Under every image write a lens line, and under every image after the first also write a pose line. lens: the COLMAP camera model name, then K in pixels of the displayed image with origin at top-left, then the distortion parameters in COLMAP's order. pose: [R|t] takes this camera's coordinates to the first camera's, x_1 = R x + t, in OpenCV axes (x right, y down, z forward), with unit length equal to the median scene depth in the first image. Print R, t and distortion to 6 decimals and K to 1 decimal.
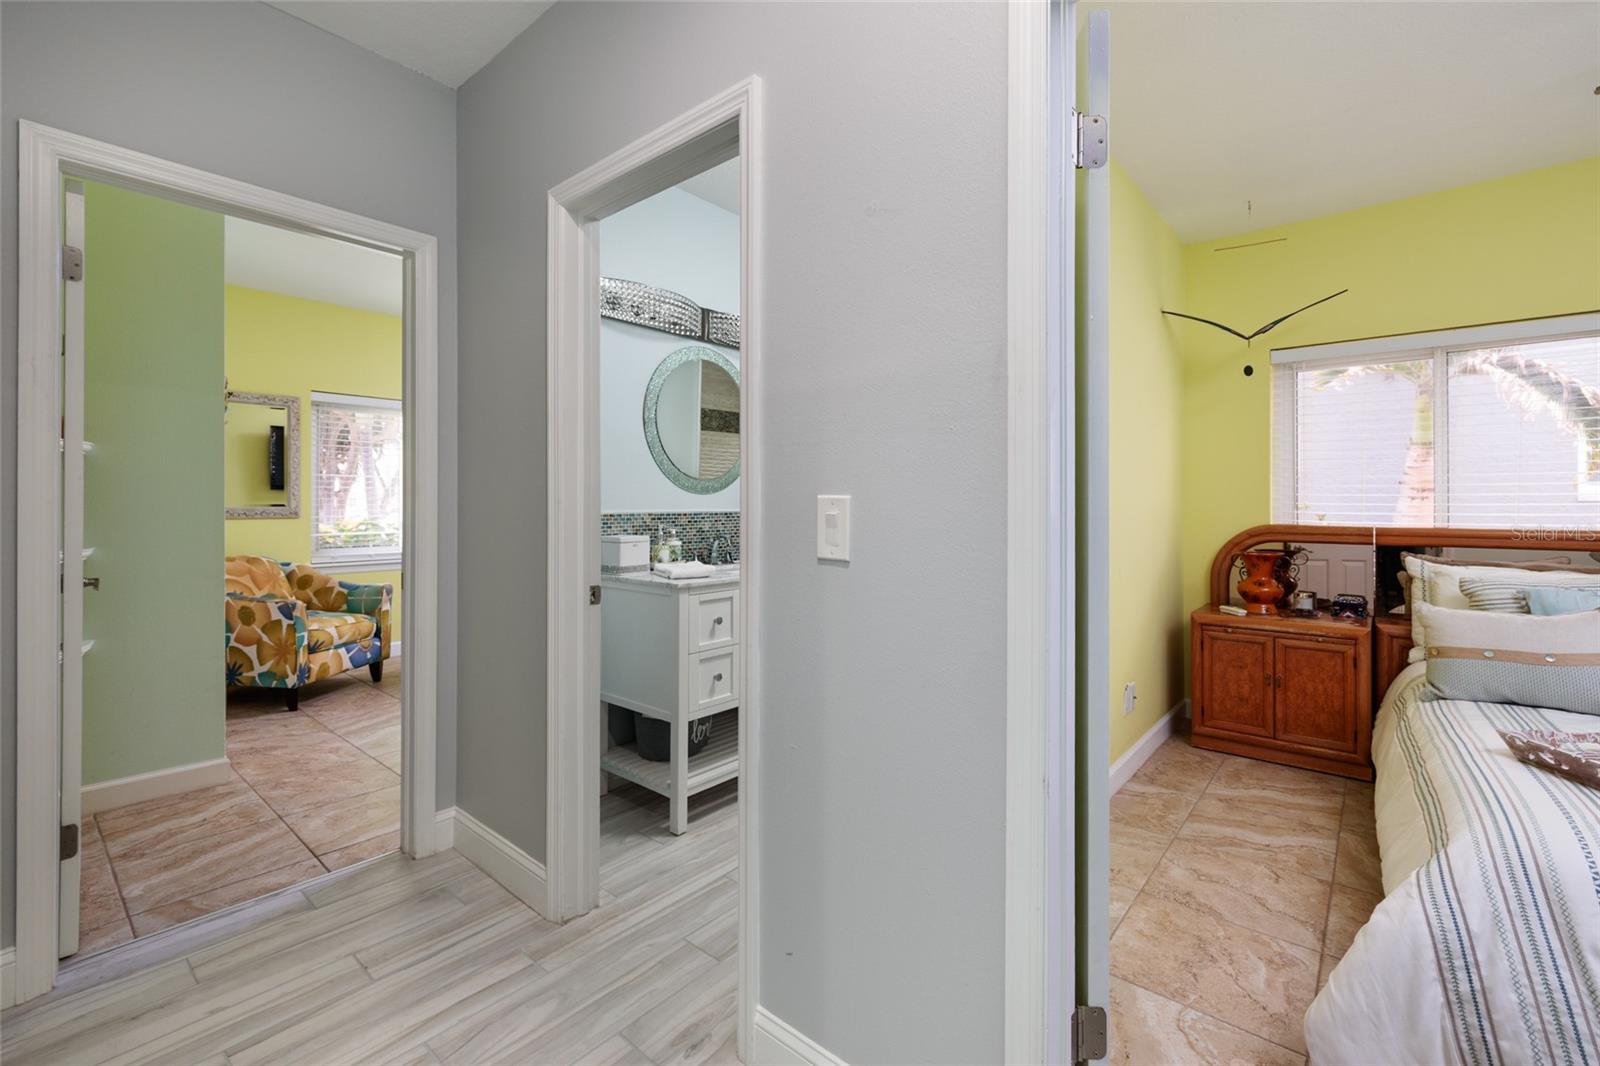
lens RADIAL K [[685.8, 0, 806.1], [0, 685.8, 507.1], [0, 0, 1]] dist [0.002660, 0.000119]
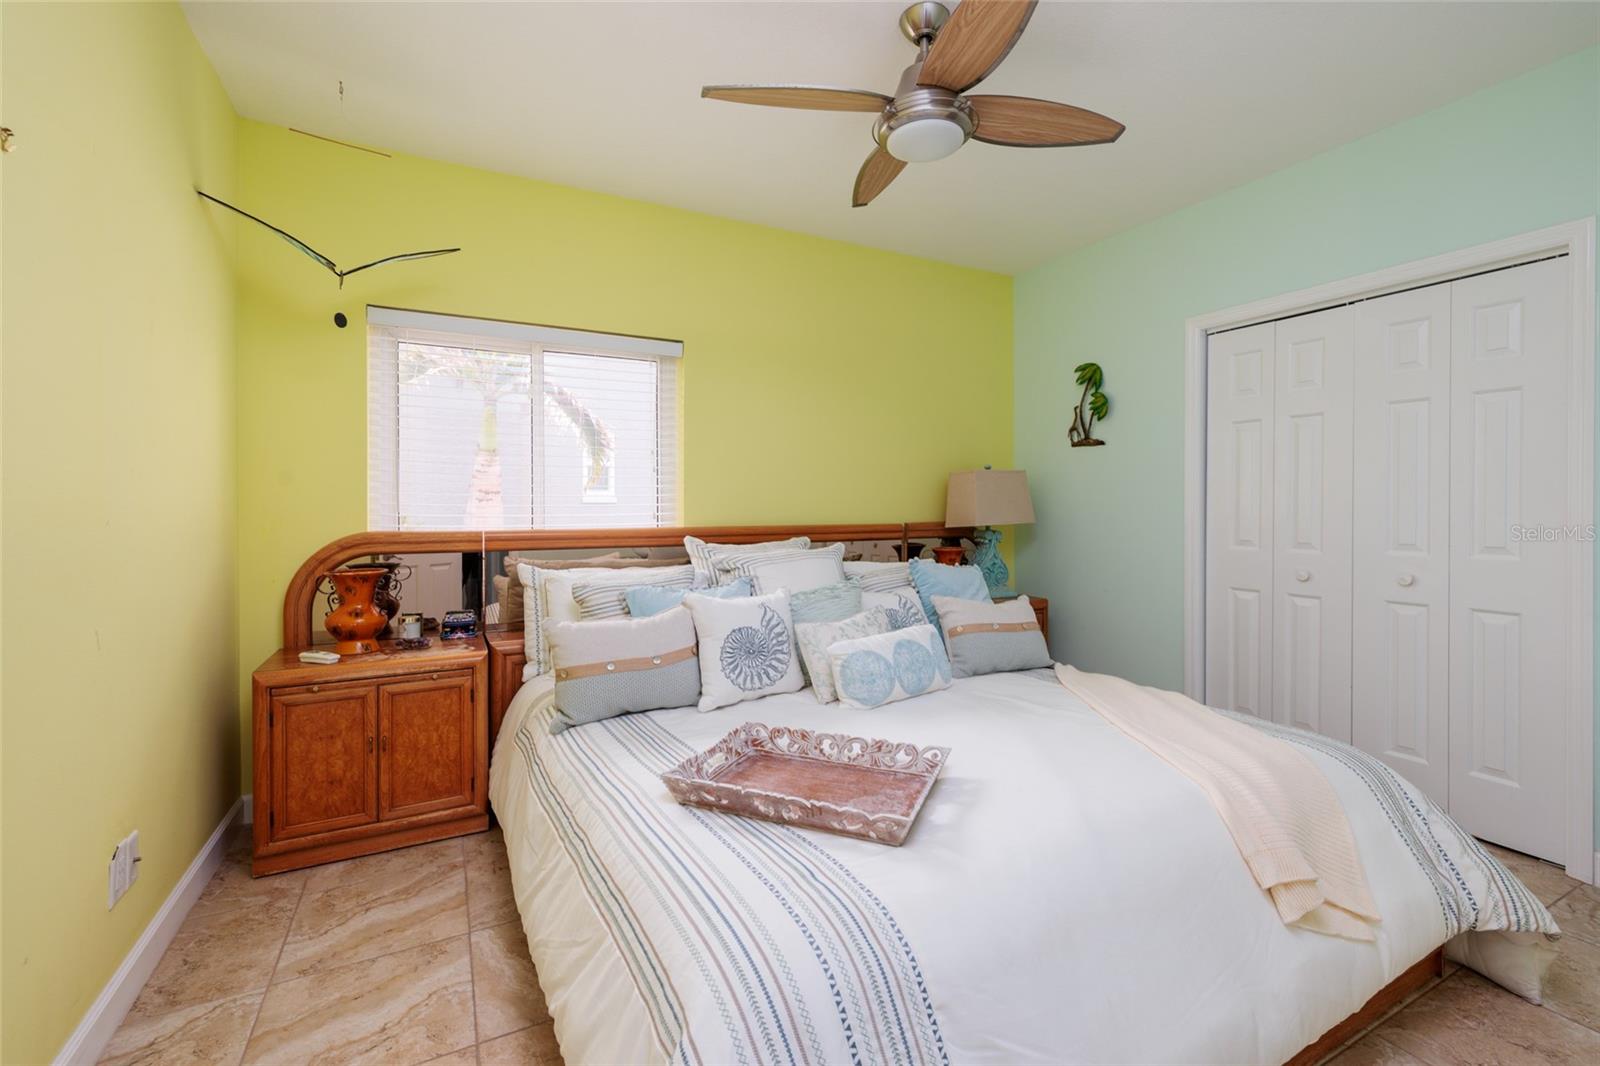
lens RADIAL K [[685.8, 0, 806.1], [0, 685.8, 507.1], [0, 0, 1]] dist [0.002660, 0.000119]
pose [[0.373270, 0.000211, 0.927723, 0.153236], [0.004688, 0.999987, -0.002113, 0.000909], [-0.927711, 0.005138, 0.373264, 0.270152]]
